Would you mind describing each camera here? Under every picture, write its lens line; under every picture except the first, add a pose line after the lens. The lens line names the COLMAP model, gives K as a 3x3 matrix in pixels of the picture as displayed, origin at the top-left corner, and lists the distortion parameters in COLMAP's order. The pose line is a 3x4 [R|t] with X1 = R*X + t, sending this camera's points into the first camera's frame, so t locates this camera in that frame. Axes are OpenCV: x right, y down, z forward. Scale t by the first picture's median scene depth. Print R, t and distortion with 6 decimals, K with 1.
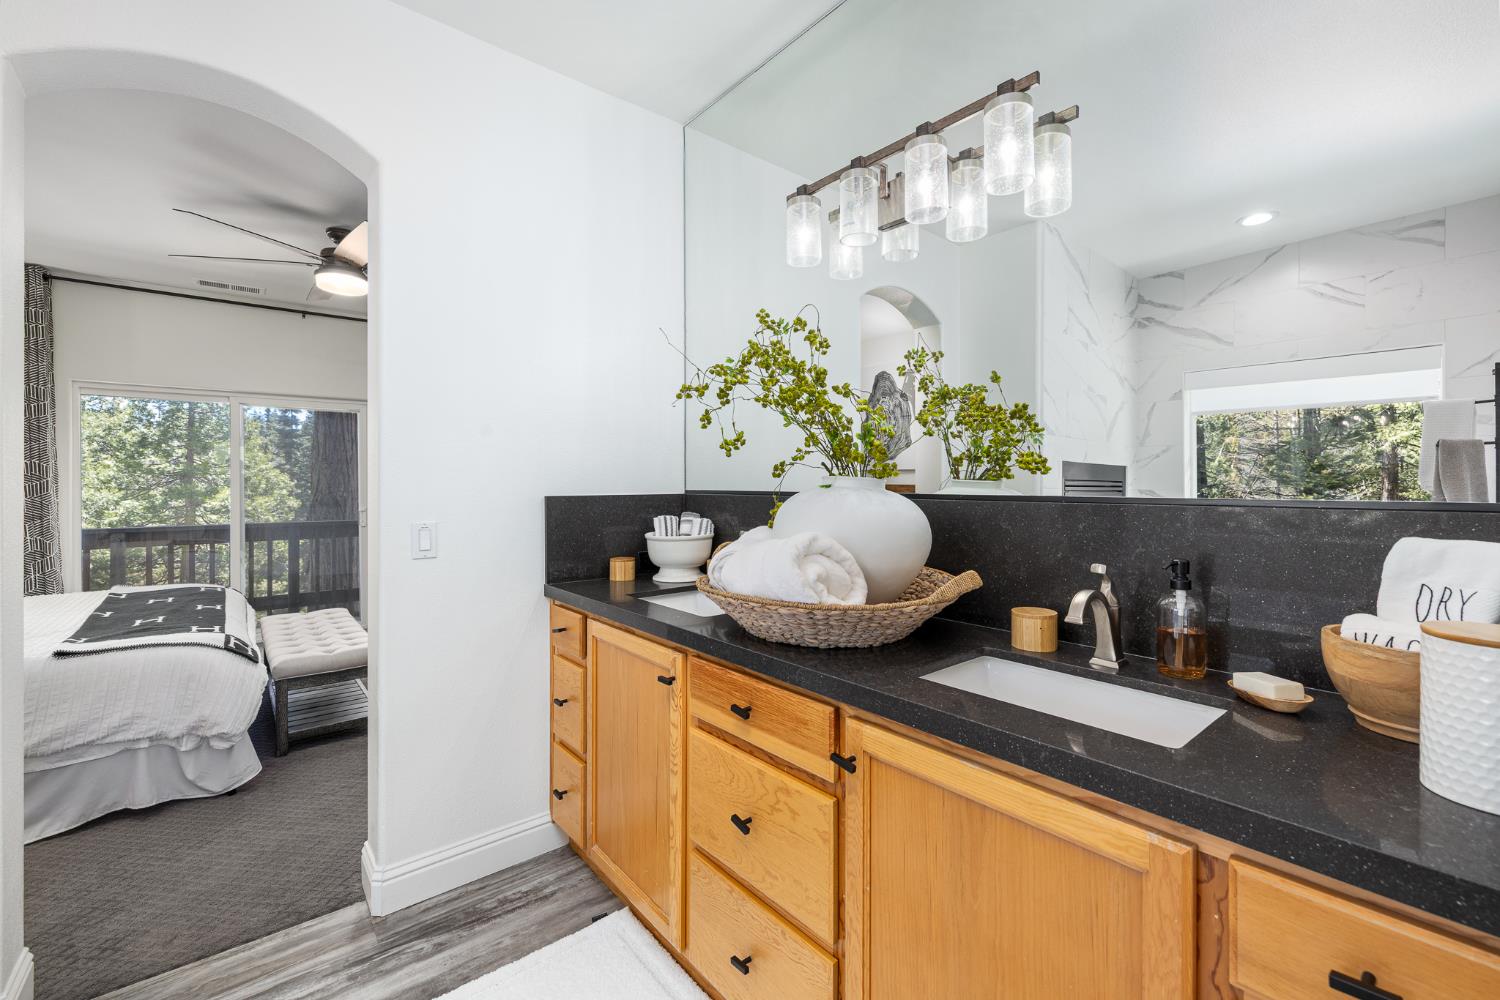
lens RADIAL K [[628.4, 0, 755.3], [0, 628.4, 484.4], [0, 0, 1]] dist [-0.000683, -0.000118]
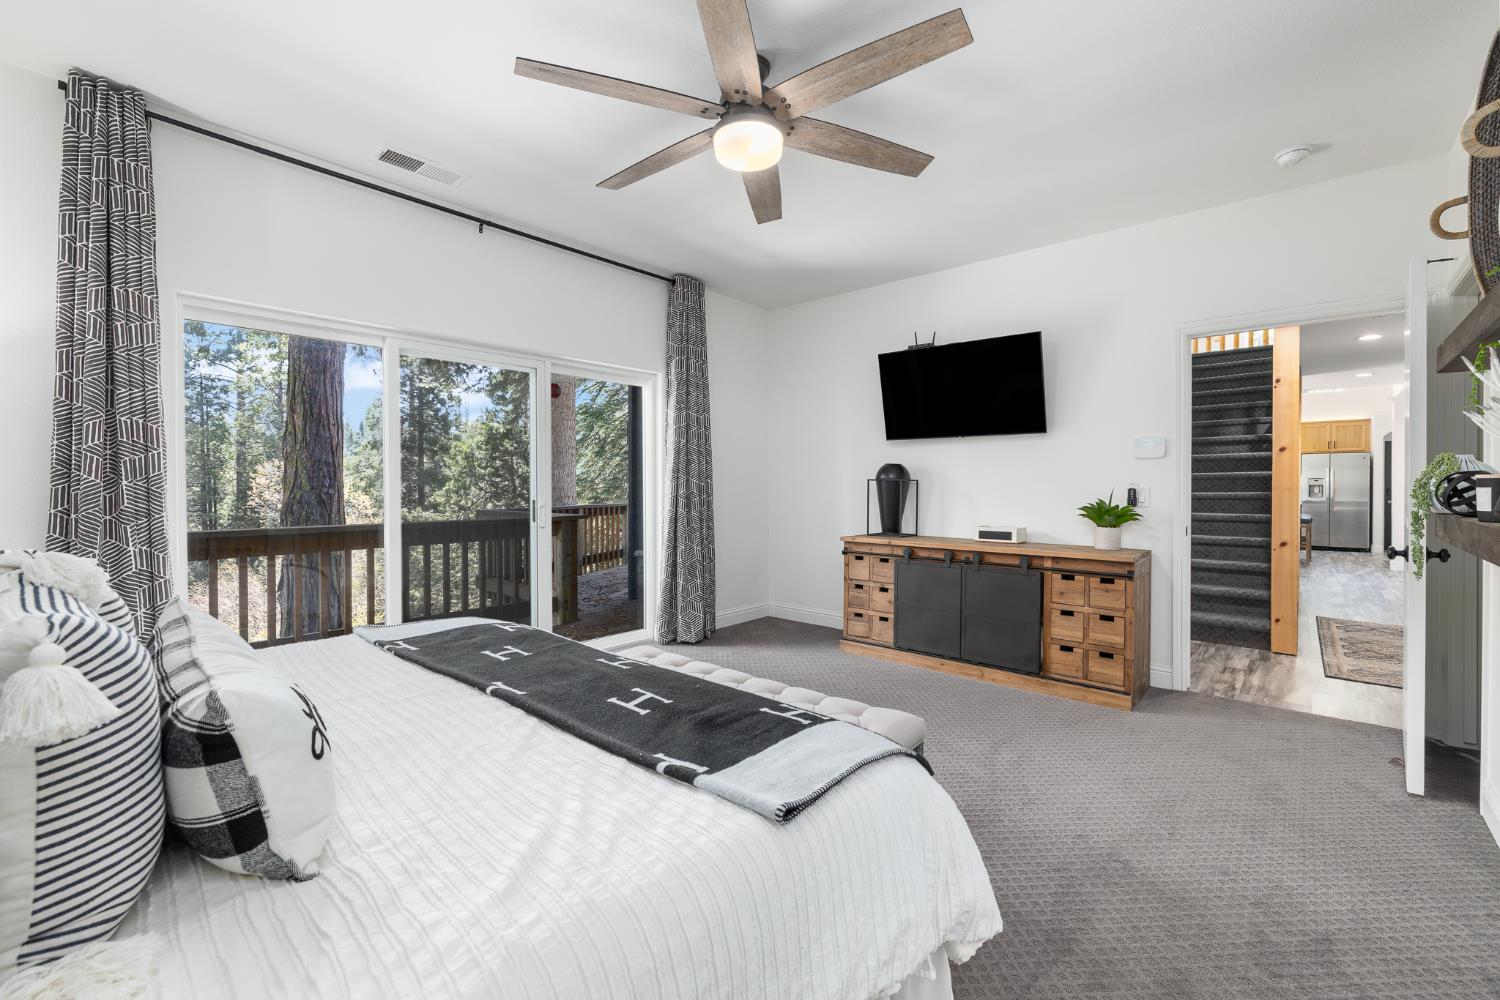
lens RADIAL K [[628.4, 0, 755.3], [0, 628.4, 484.4], [0, 0, 1]] dist [-0.000683, -0.000118]
pose [[0.986488, -0.005491, 0.163741, -0.557045], [0.005775, 0.999983, -0.001259, 0.025836], [-0.163731, 0.002187, 0.986503, 0.262302]]
